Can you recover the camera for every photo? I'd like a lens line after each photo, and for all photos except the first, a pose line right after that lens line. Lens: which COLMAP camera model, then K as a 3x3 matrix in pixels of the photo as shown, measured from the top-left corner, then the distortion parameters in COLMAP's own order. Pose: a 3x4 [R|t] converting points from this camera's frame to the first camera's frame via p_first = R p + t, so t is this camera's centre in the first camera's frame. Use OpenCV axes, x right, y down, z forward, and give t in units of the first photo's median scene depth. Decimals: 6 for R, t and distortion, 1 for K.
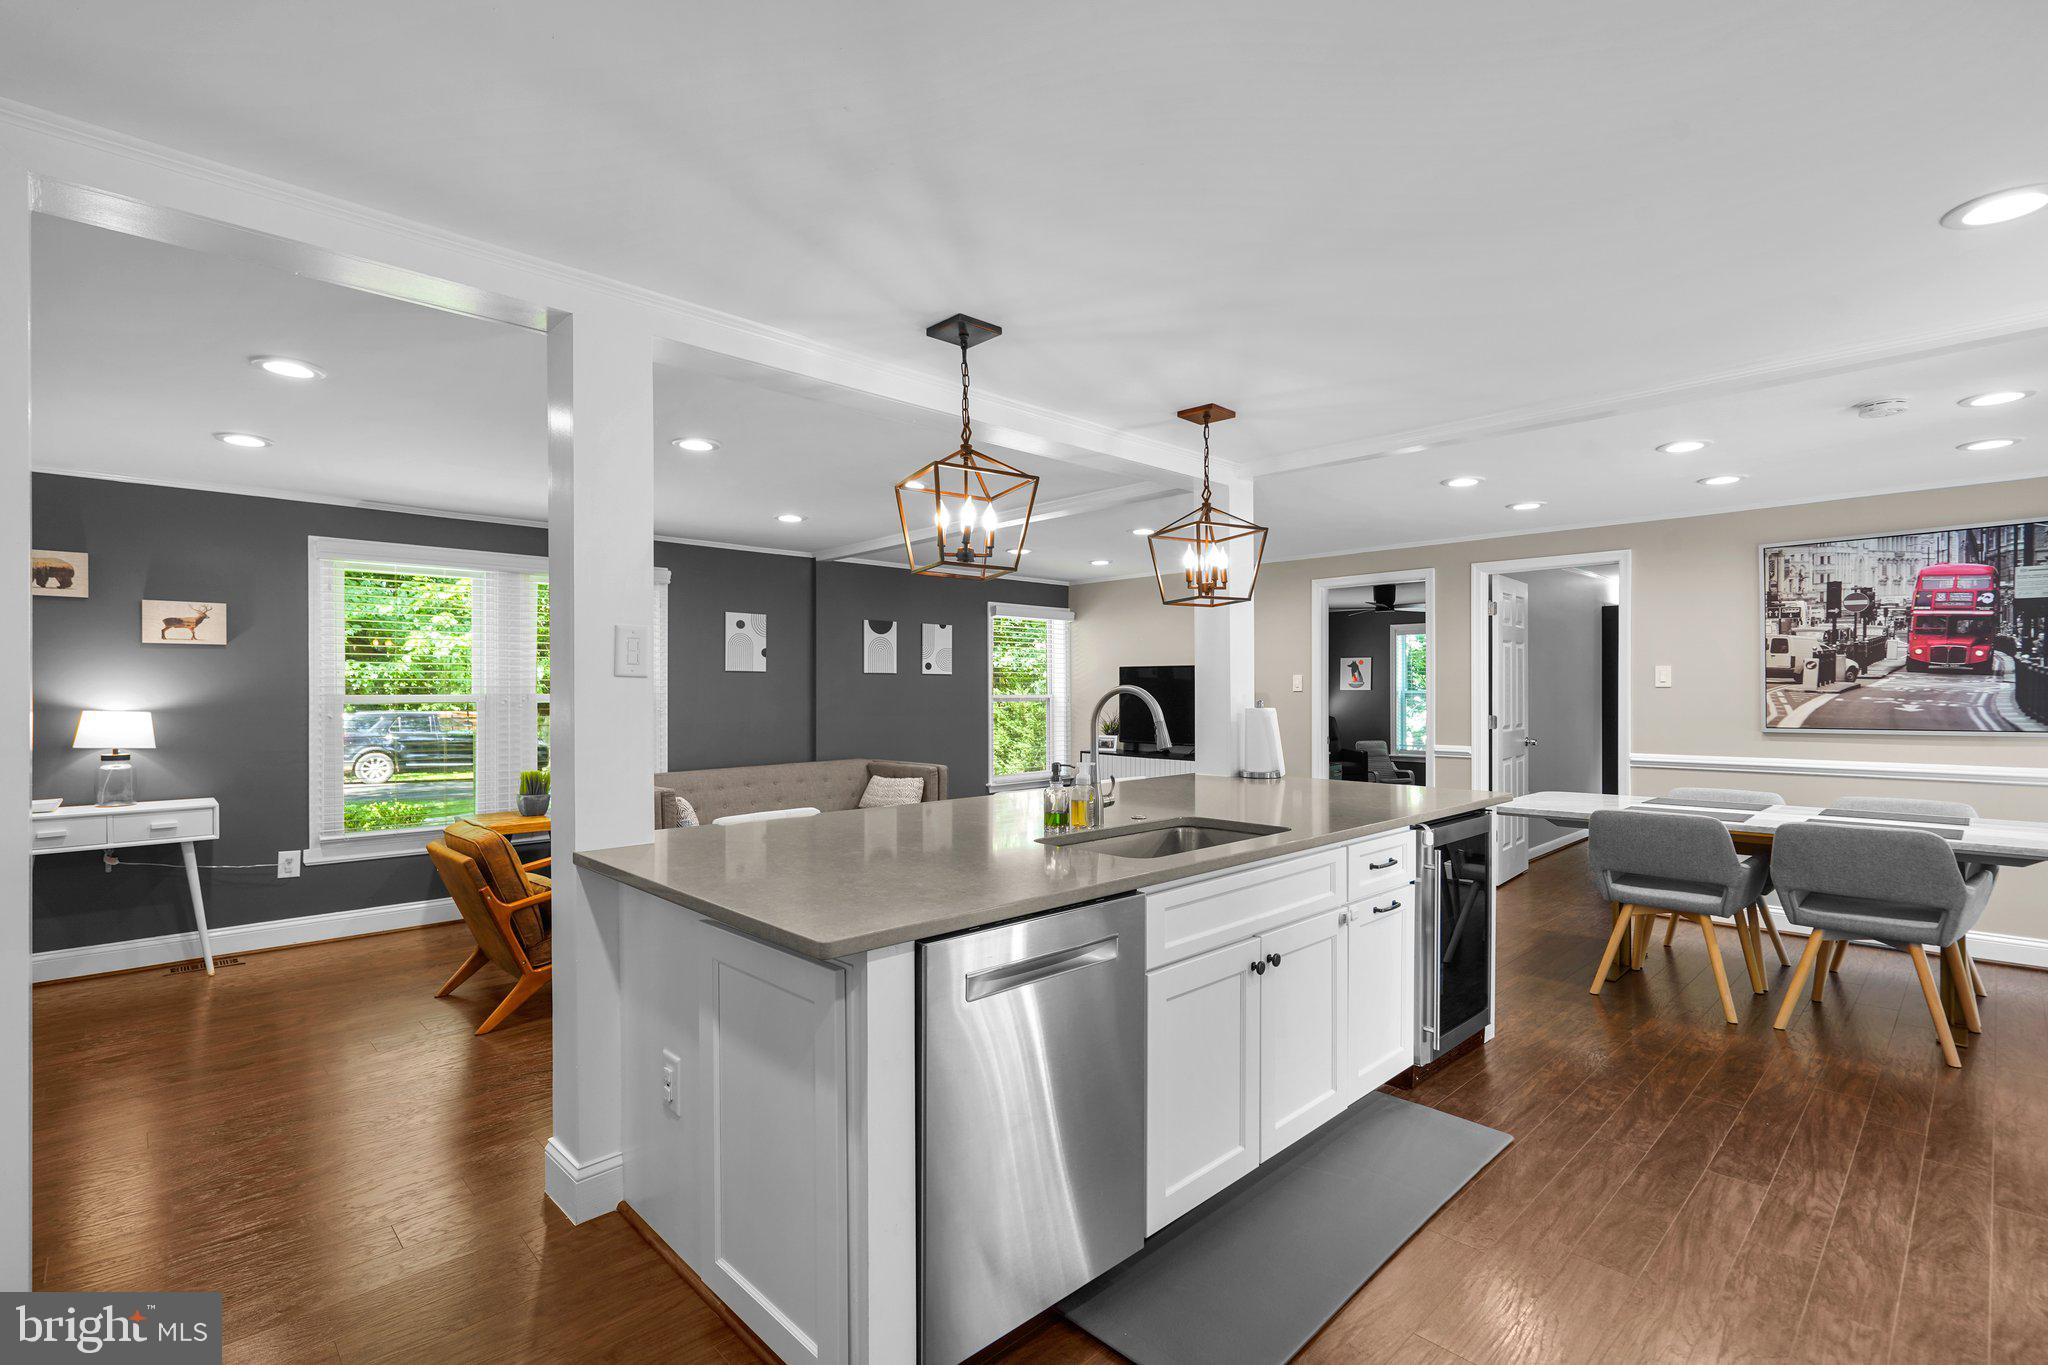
lens RADIAL K [[939.8, 0, 1022.5], [0, 939.8, 695.7], [0, 0, 1]] dist [-0.001287, -0.000135]
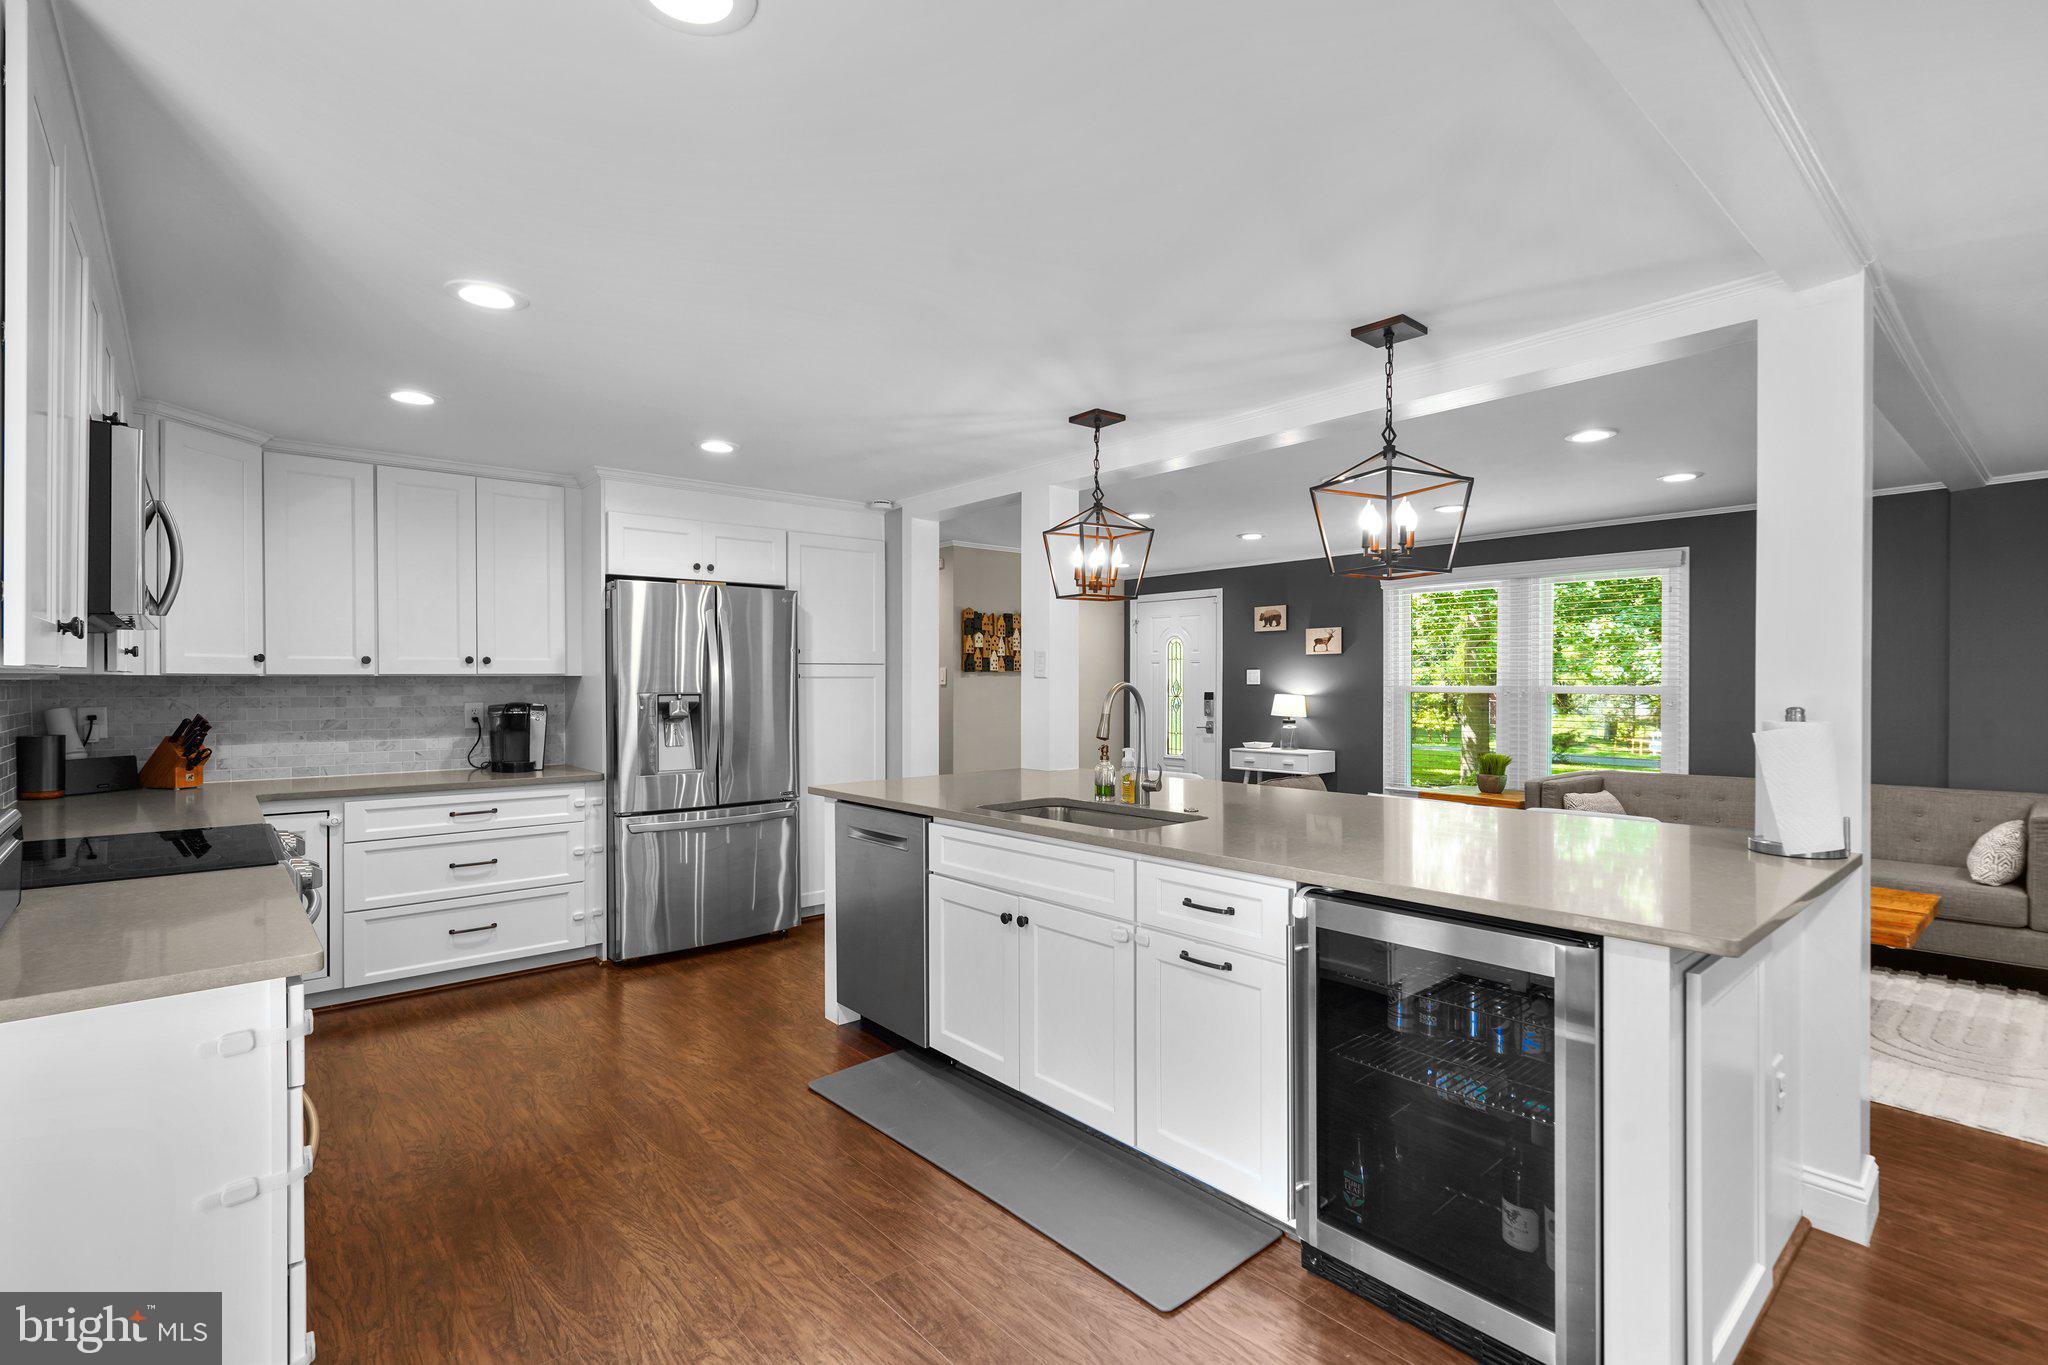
lens RADIAL K [[943.2, 0, 1023.7], [0, 943.2, 693.2], [0, 0, 1]] dist [0.002102, 0.000809]
pose [[-0.046950, 0.013630, -0.998804, 0.800880], [-0.004037, 0.999896, 0.013835, -0.008786], [0.998889, 0.004681, -0.046890, 0.593912]]
